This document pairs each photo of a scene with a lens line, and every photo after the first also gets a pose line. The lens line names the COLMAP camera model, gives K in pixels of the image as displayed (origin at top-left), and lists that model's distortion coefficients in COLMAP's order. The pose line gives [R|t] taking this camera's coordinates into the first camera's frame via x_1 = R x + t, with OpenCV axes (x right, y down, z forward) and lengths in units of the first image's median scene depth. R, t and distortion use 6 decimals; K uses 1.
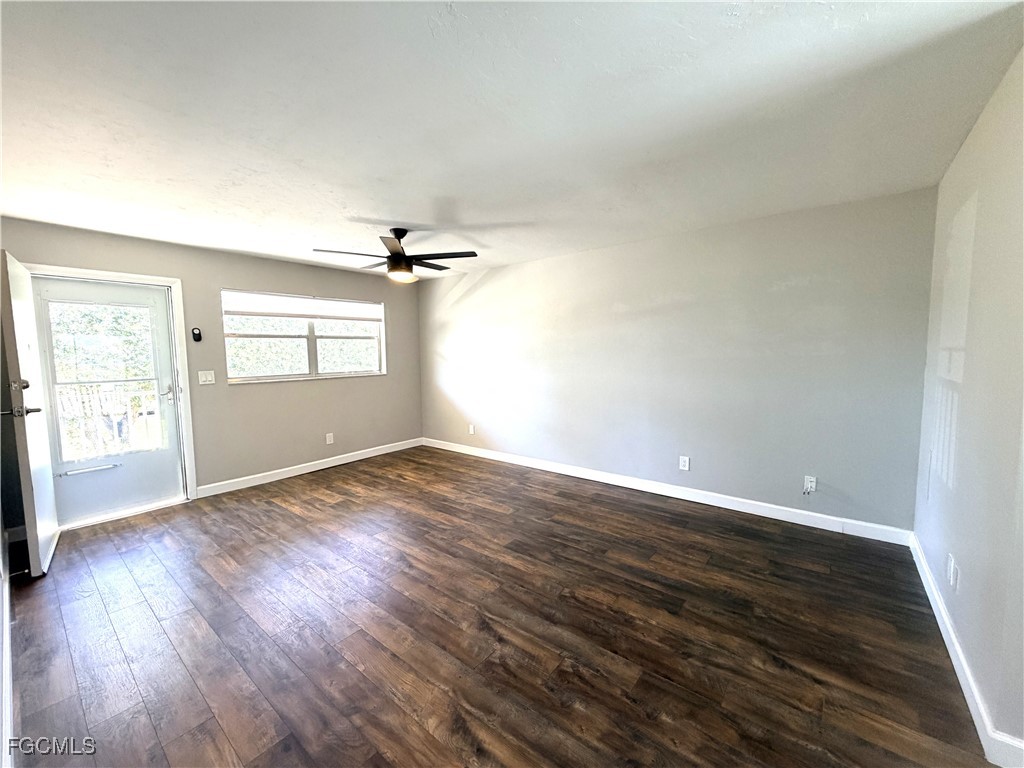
lens RADIAL K [[407.1, 0, 508.6], [0, 407.1, 383.1], [0, 0, 1]] dist [0.000384, -0.000168]
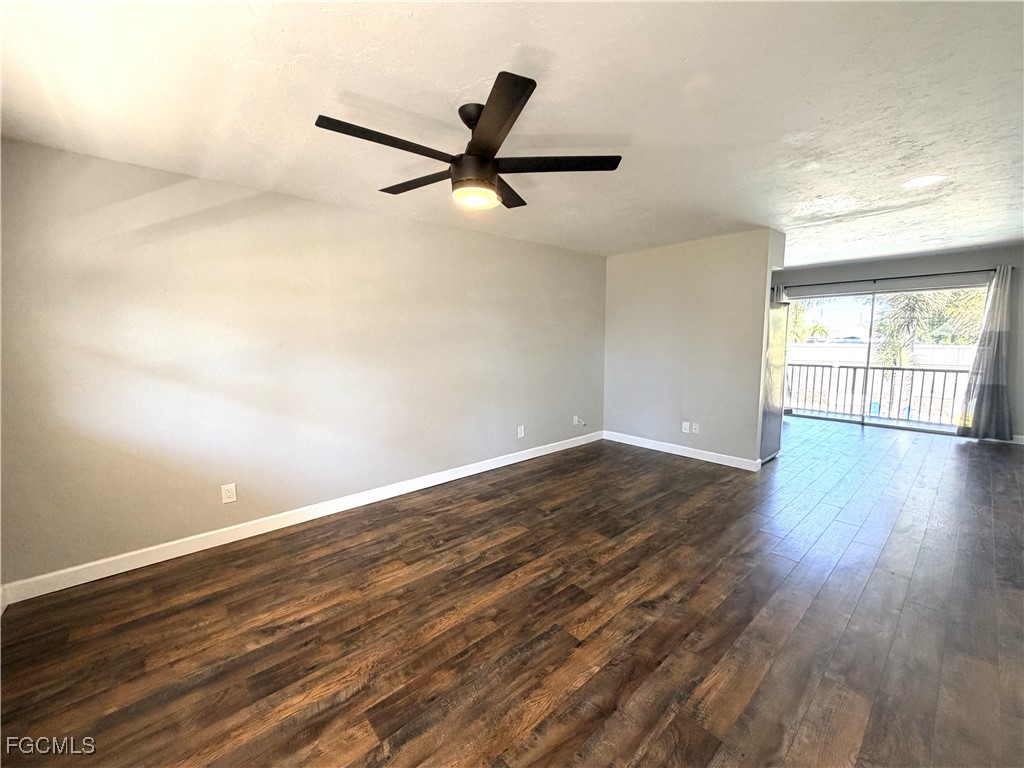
lens RADIAL K [[407.1, 0, 508.6], [0, 407.1, 383.1], [0, 0, 1]] dist [0.000384, -0.000168]
pose [[0.176469, -0.099004, 0.979315, -0.712737], [0.084160, 0.992803, 0.085202, -0.051936], [-0.980702, 0.067383, 0.183531, 0.759128]]
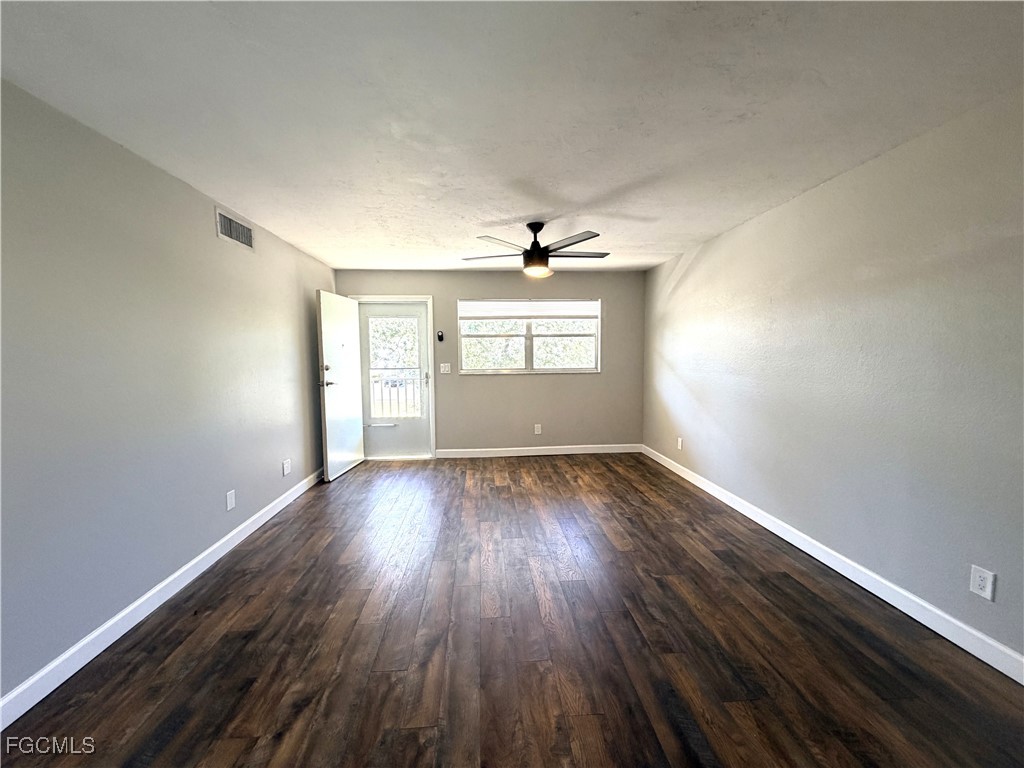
lens RADIAL K [[407.1, 0, 508.6], [0, 407.1, 383.1], [0, 0, 1]] dist [0.000384, -0.000168]
pose [[0.682629, 0.060592, -0.728249, 0.365038], [-0.057470, 0.997921, 0.029159, -0.016766], [0.728502, 0.021948, 0.684692, 0.249871]]
